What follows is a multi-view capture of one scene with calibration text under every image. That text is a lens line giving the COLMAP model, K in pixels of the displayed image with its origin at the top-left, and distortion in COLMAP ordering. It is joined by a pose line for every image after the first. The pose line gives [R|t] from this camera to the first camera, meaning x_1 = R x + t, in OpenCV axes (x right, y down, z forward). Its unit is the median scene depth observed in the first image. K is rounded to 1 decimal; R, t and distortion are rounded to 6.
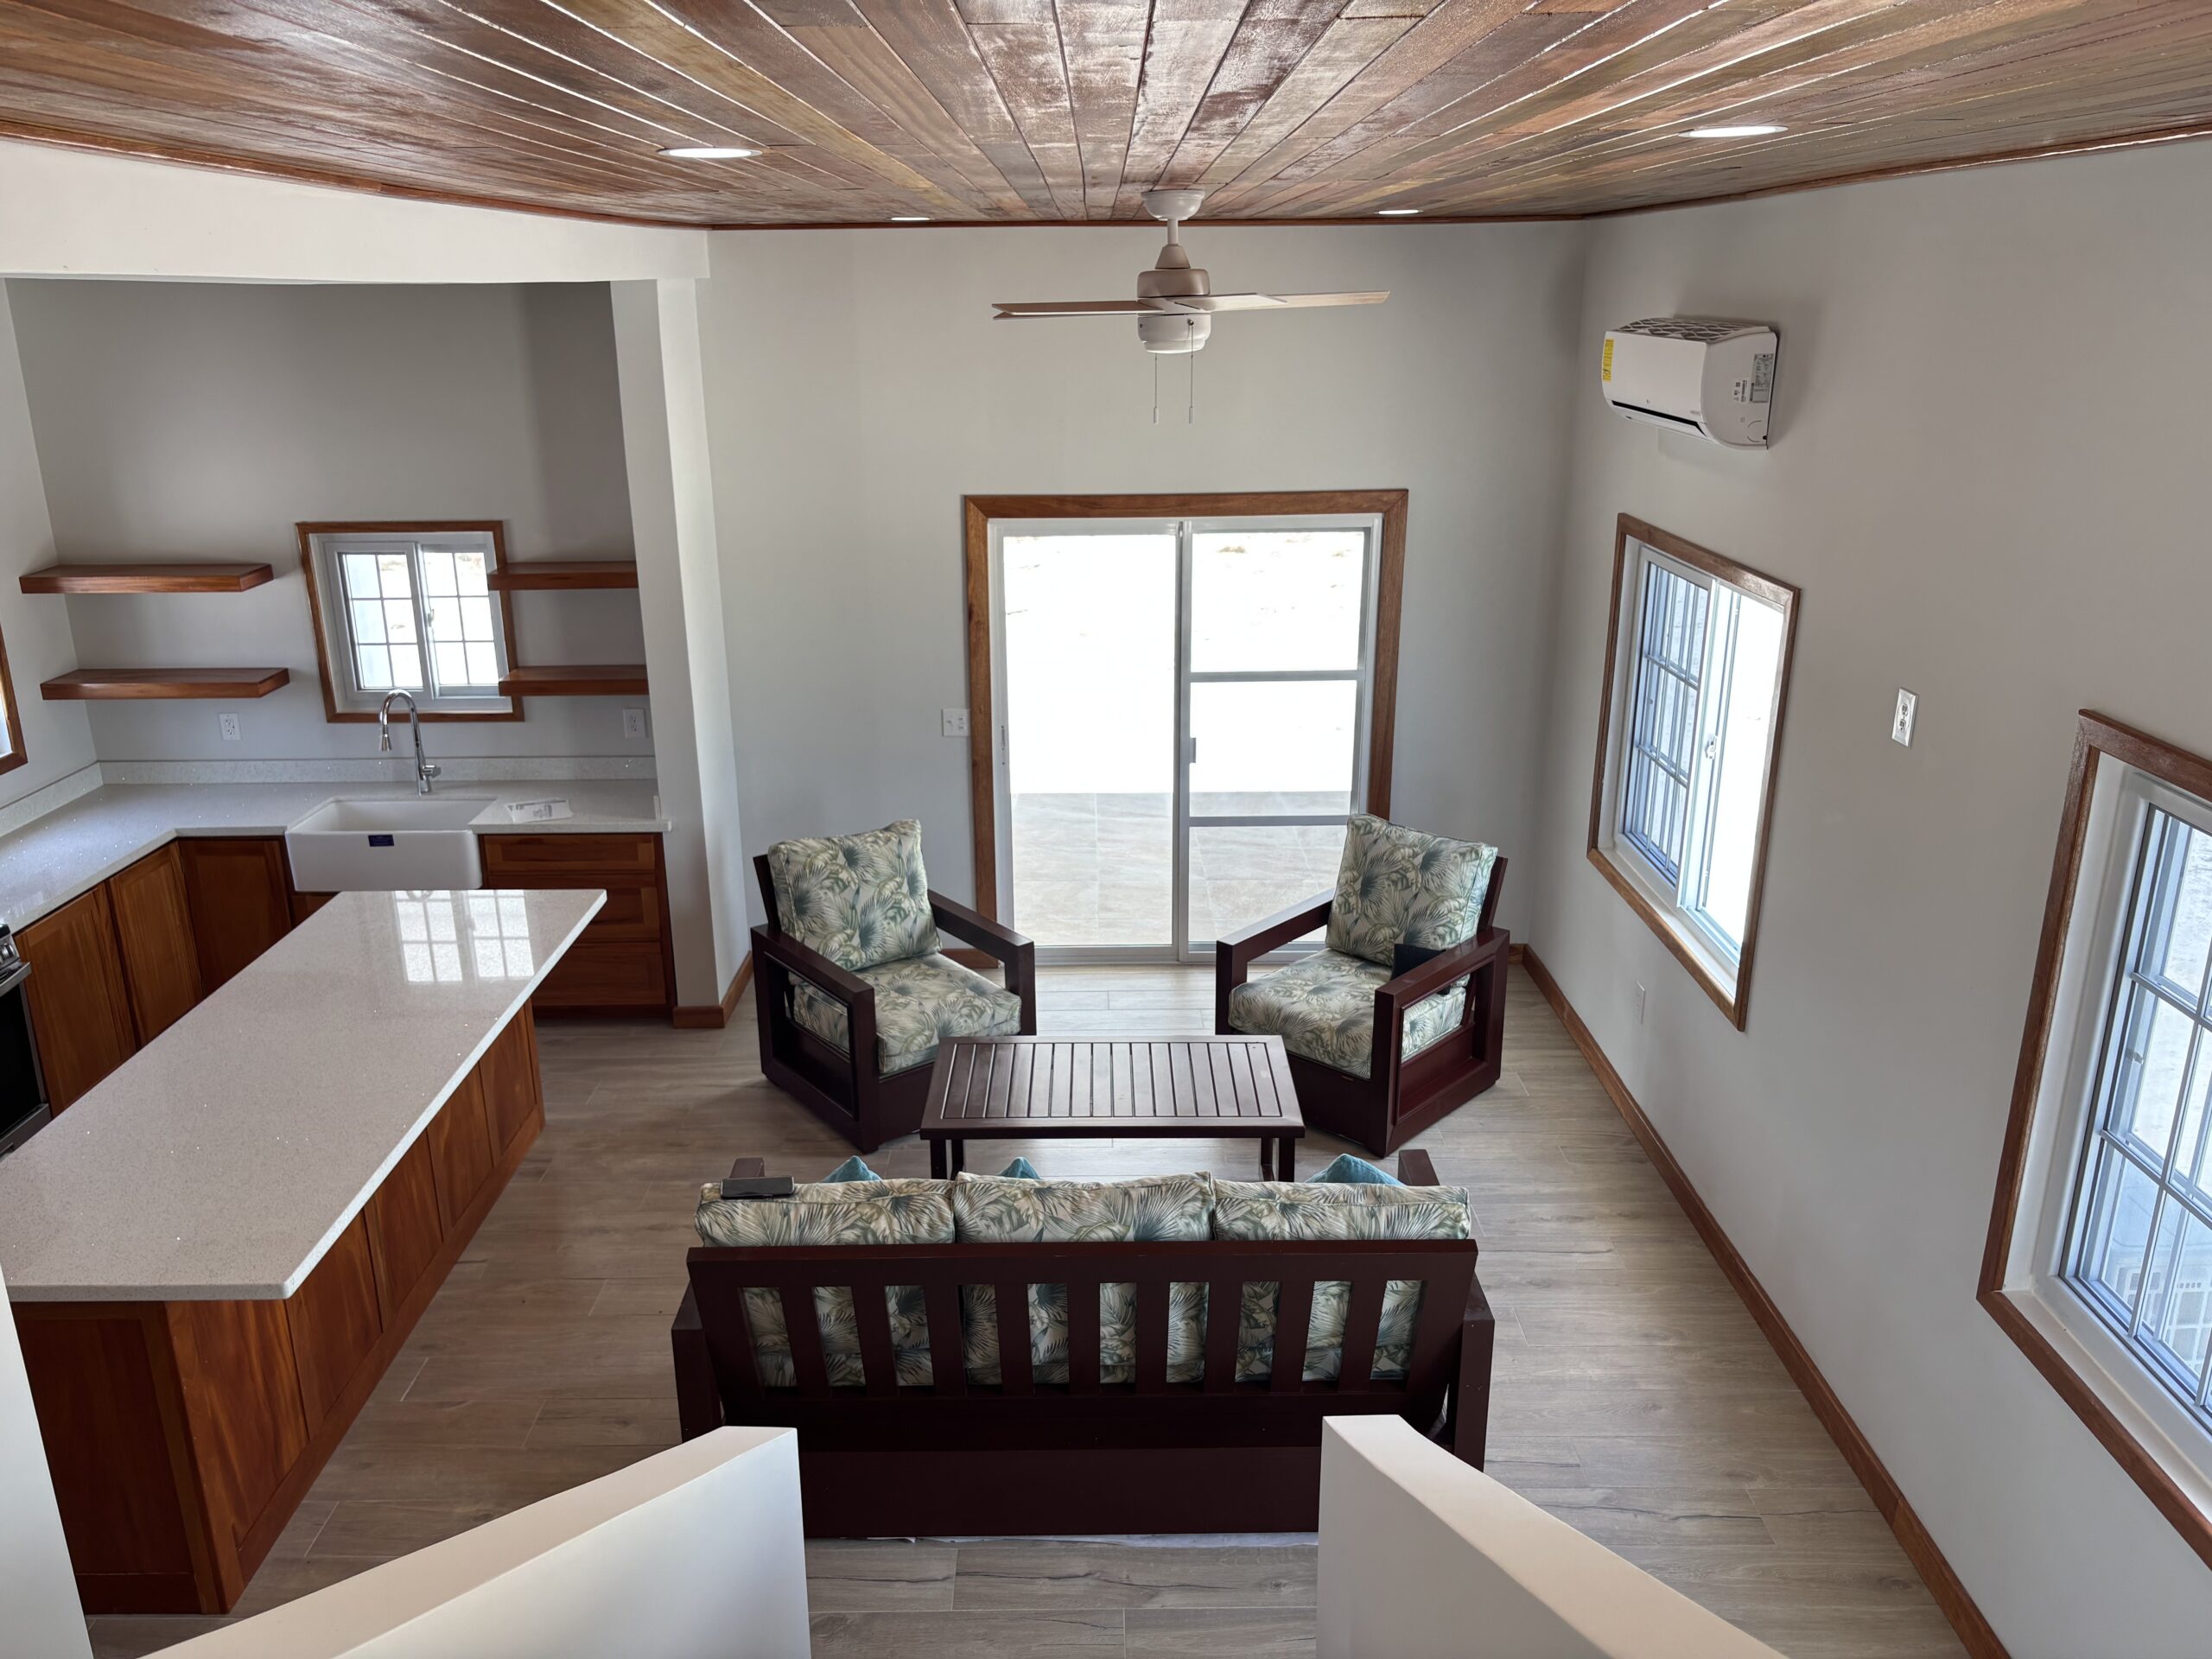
lens RADIAL K [[1672.3, 0, 1106.0], [0, 1672.3, 829.5], [0, 0, 1]] dist [0.011257, 0.001907]
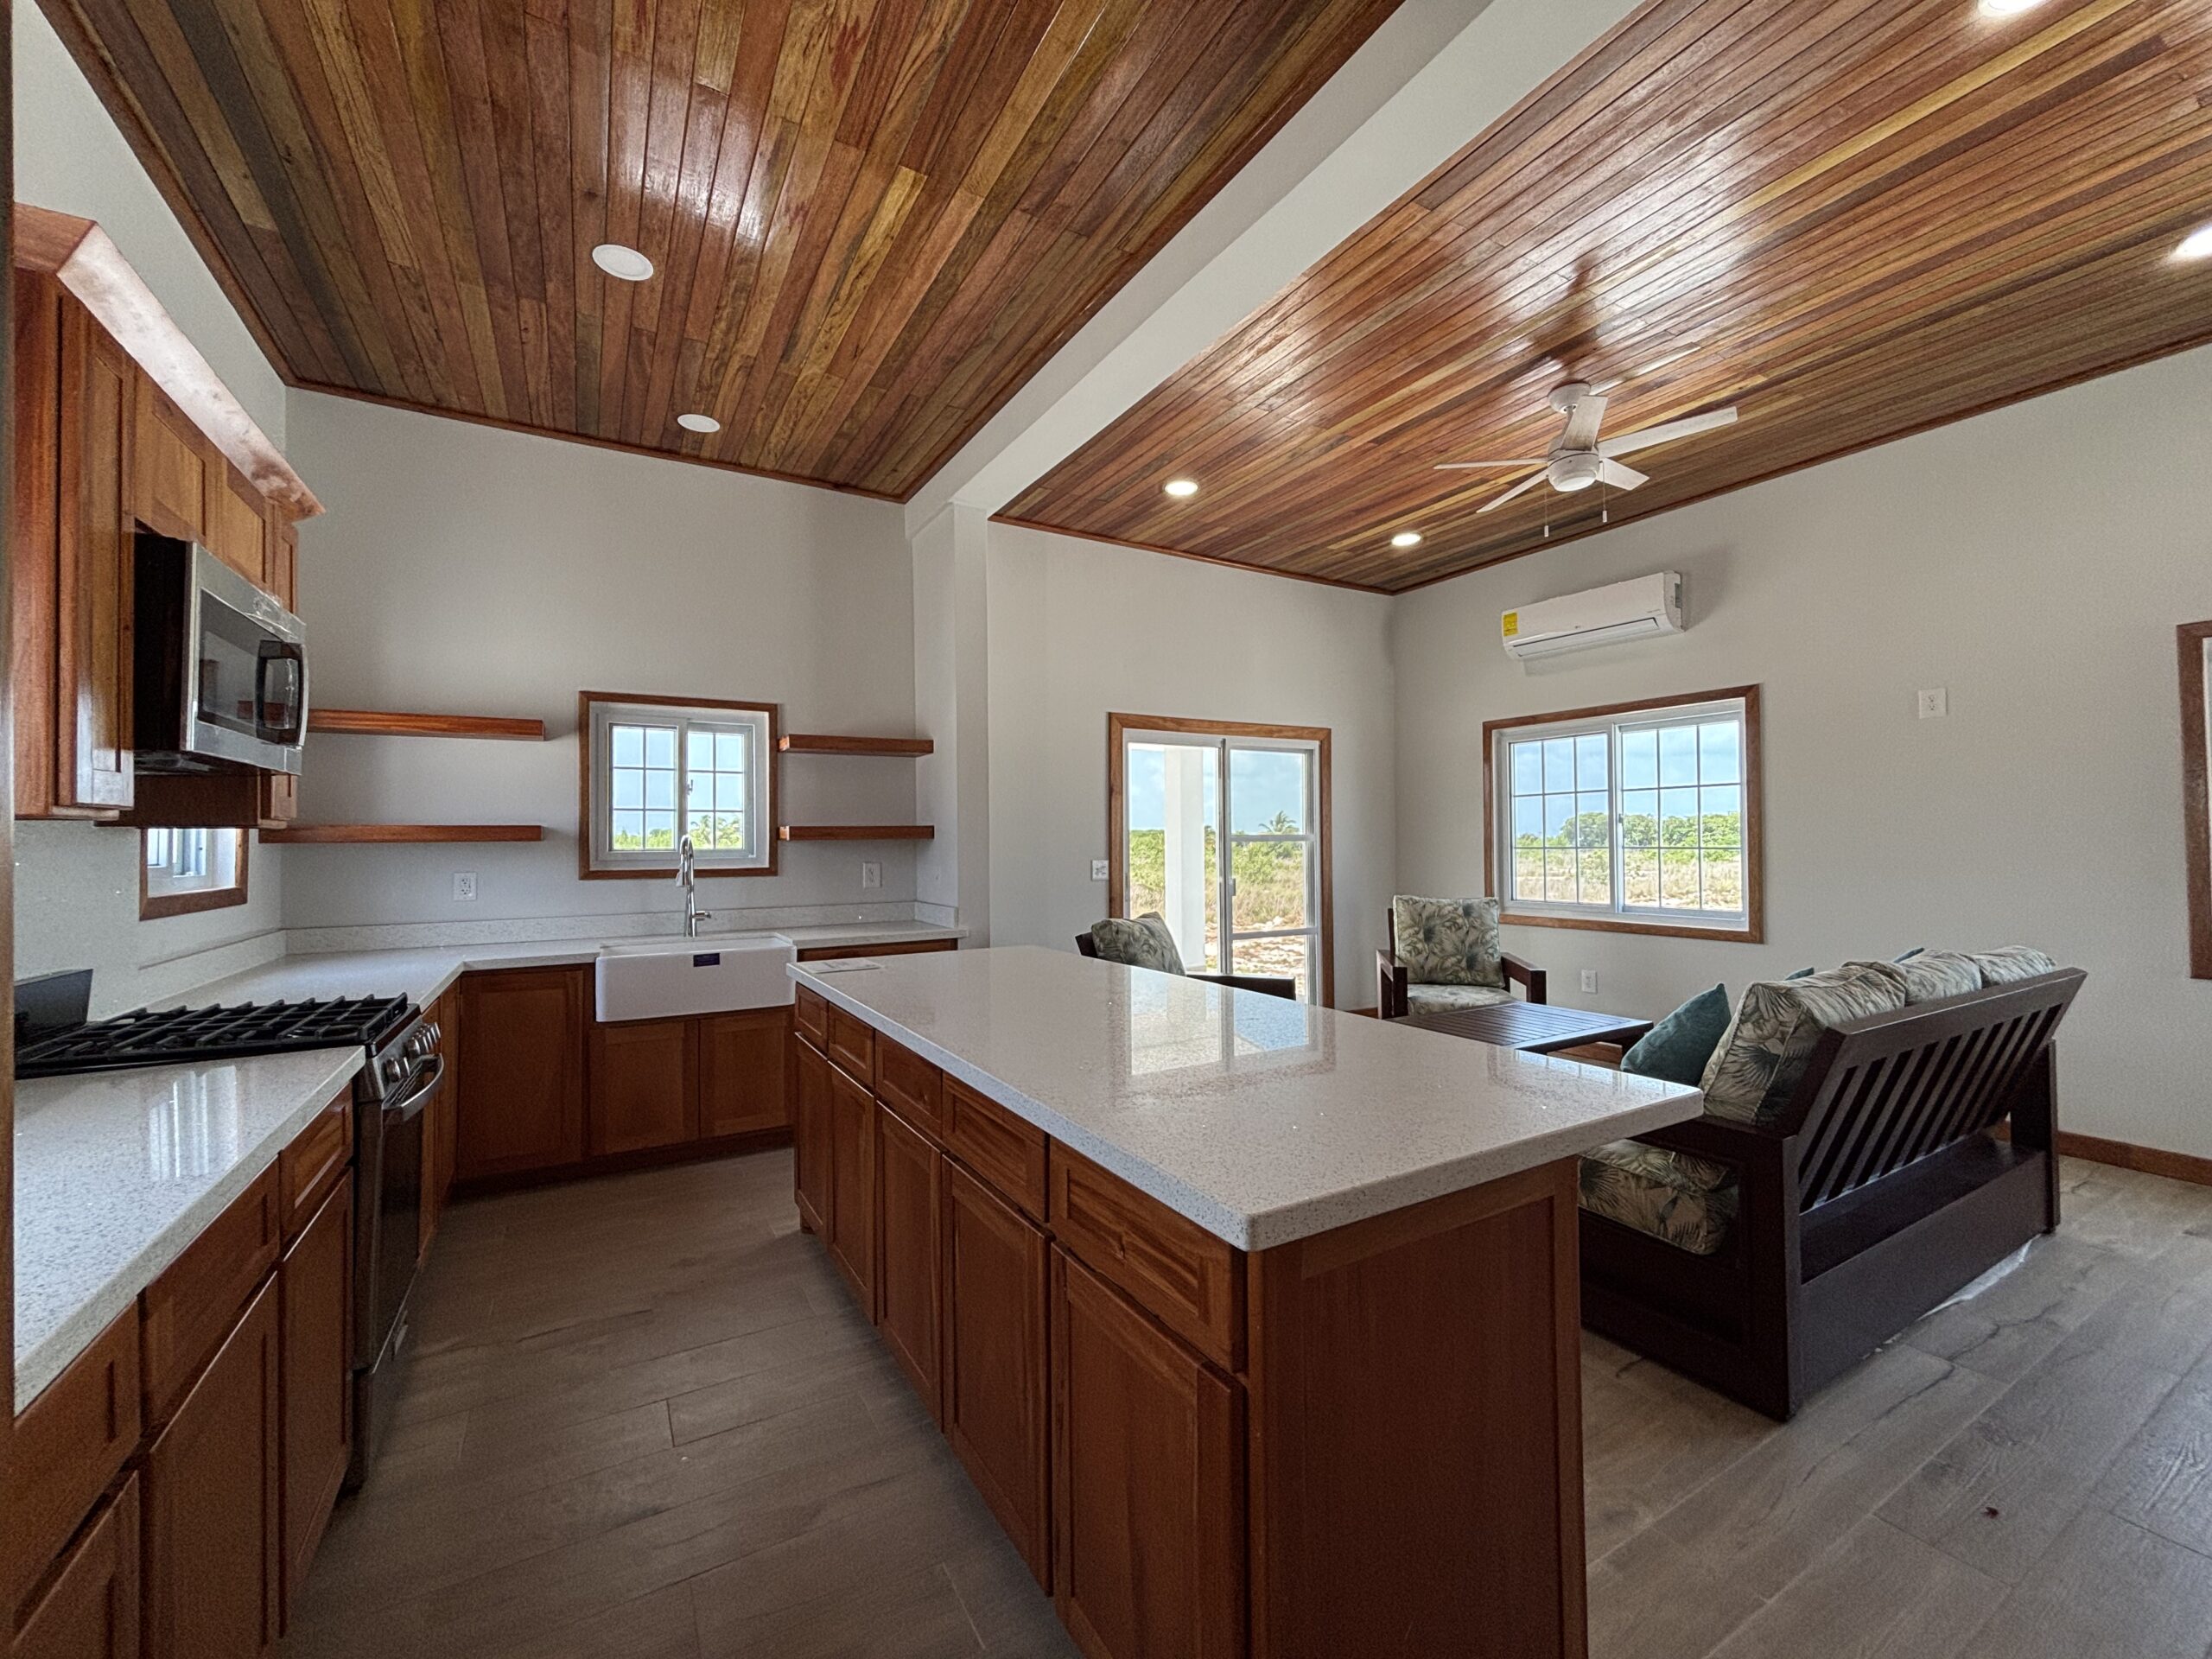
lens RADIAL K [[888.9, 0, 1106.0], [0, 888.9, 829.5], [0, 0, 1]] dist [-0.001053, -0.000187]
pose [[0.866781, 0.007484, 0.498632, -0.468952], [0.154020, 0.946986, -0.281949, 0.116242], [-0.474308, 0.321188, 0.819677, 0.390867]]
